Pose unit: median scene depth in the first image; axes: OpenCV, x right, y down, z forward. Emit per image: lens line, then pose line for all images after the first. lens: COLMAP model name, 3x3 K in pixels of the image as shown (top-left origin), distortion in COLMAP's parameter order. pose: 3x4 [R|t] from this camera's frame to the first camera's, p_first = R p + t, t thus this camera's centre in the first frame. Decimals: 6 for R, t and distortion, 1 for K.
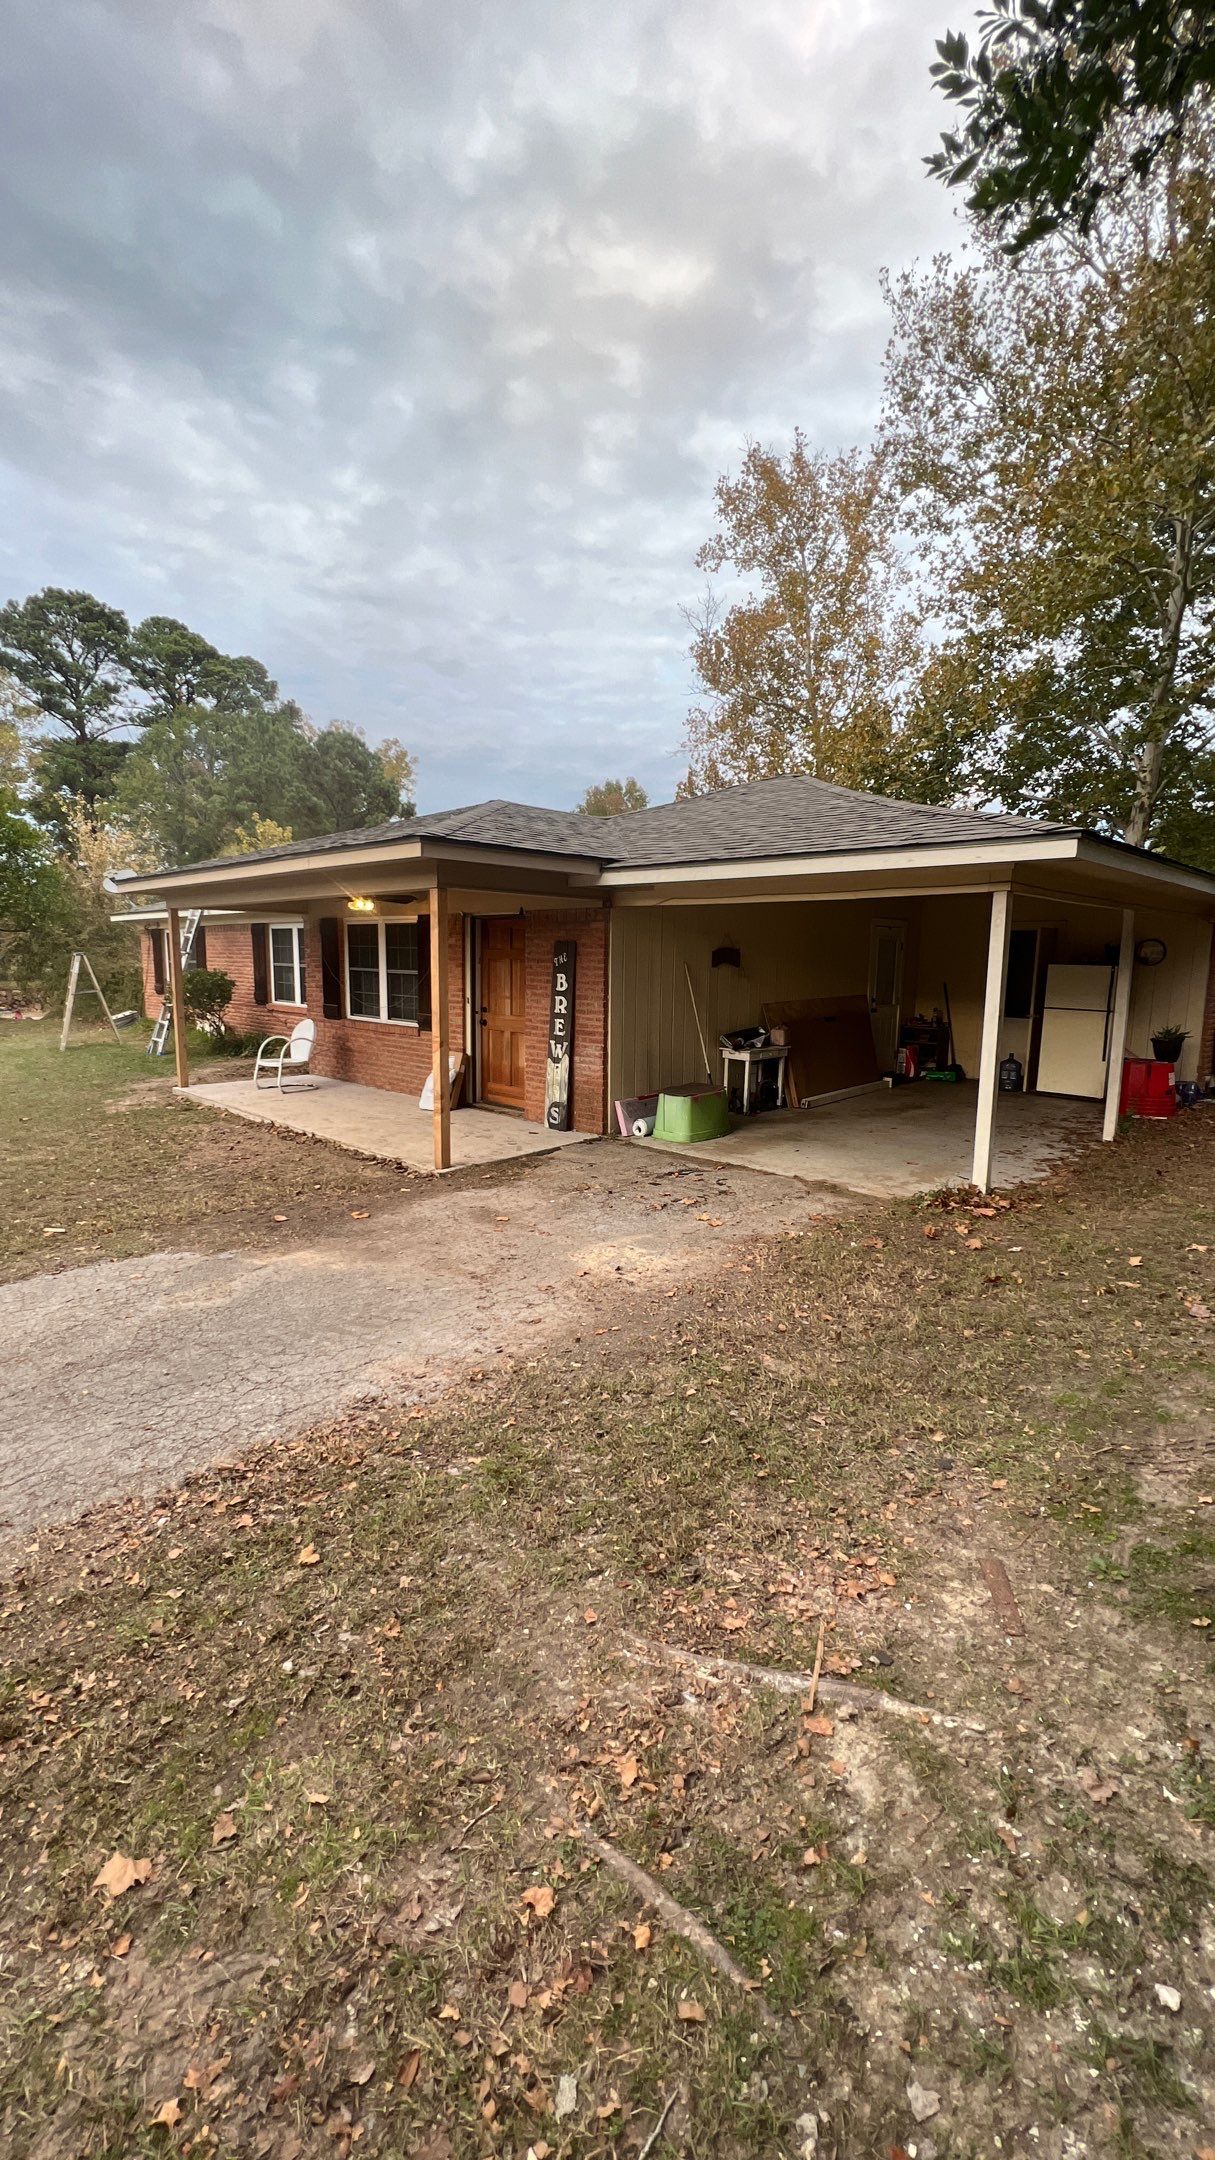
lens RADIAL K [[861.2, 0, 599.8], [0, 861.2, 1083.9], [0, 0, 1]] dist [-0.004627, 0.001041]
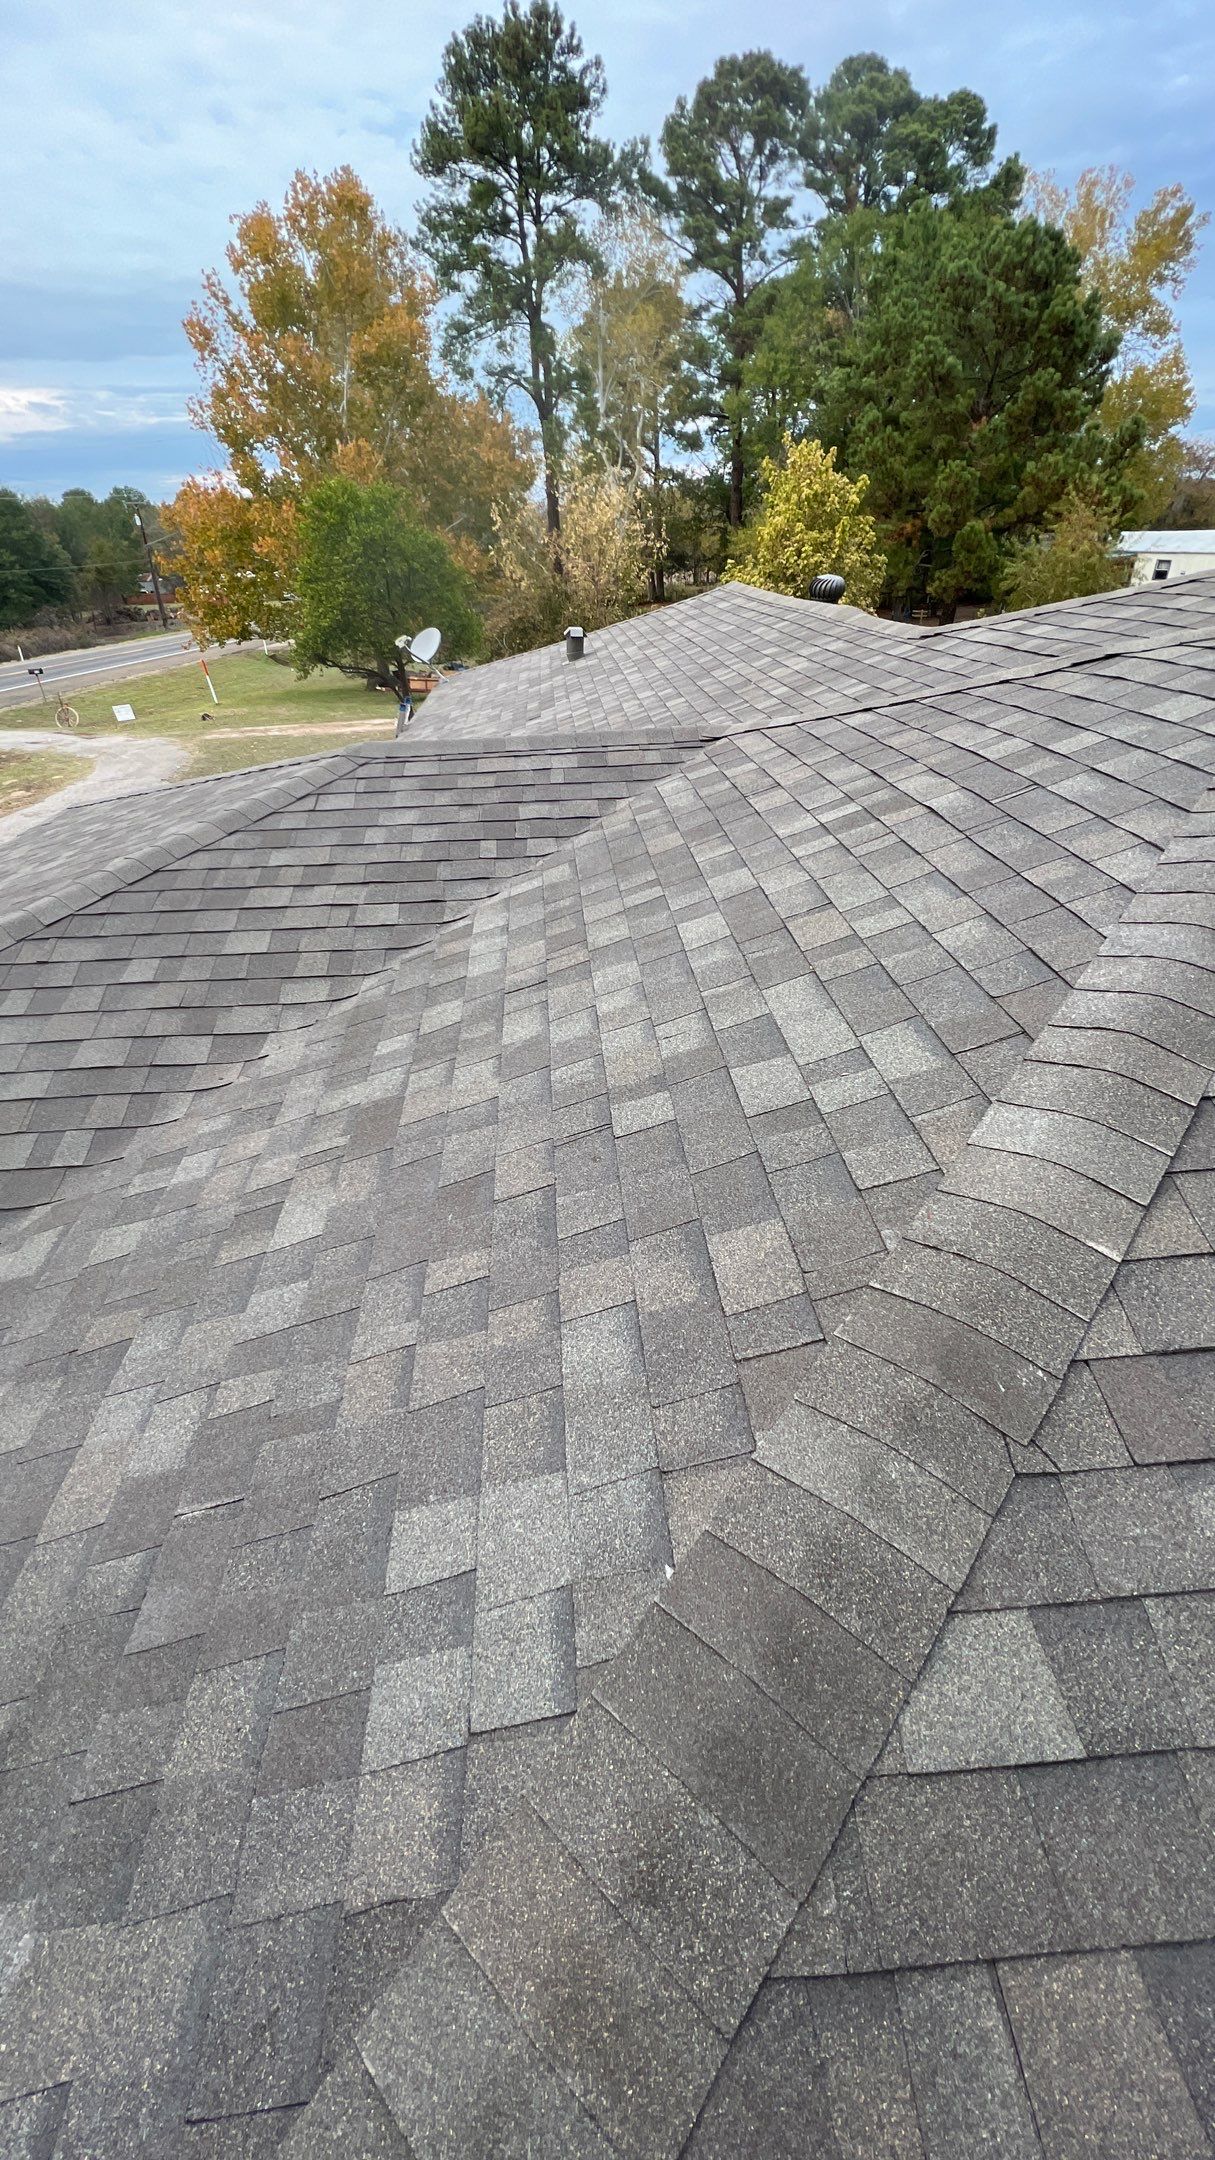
lens RADIAL K [[861.2, 0, 590.0], [0, 861.2, 1078.0], [0, 0, 1]] dist [-0.004627, 0.001041]
pose [[0.740955, 0.328259, -0.585860, 0.076269], [-0.065413, 0.903524, 0.423517, -0.115107], [0.668361, -0.275484, 0.690943, 0.235944]]
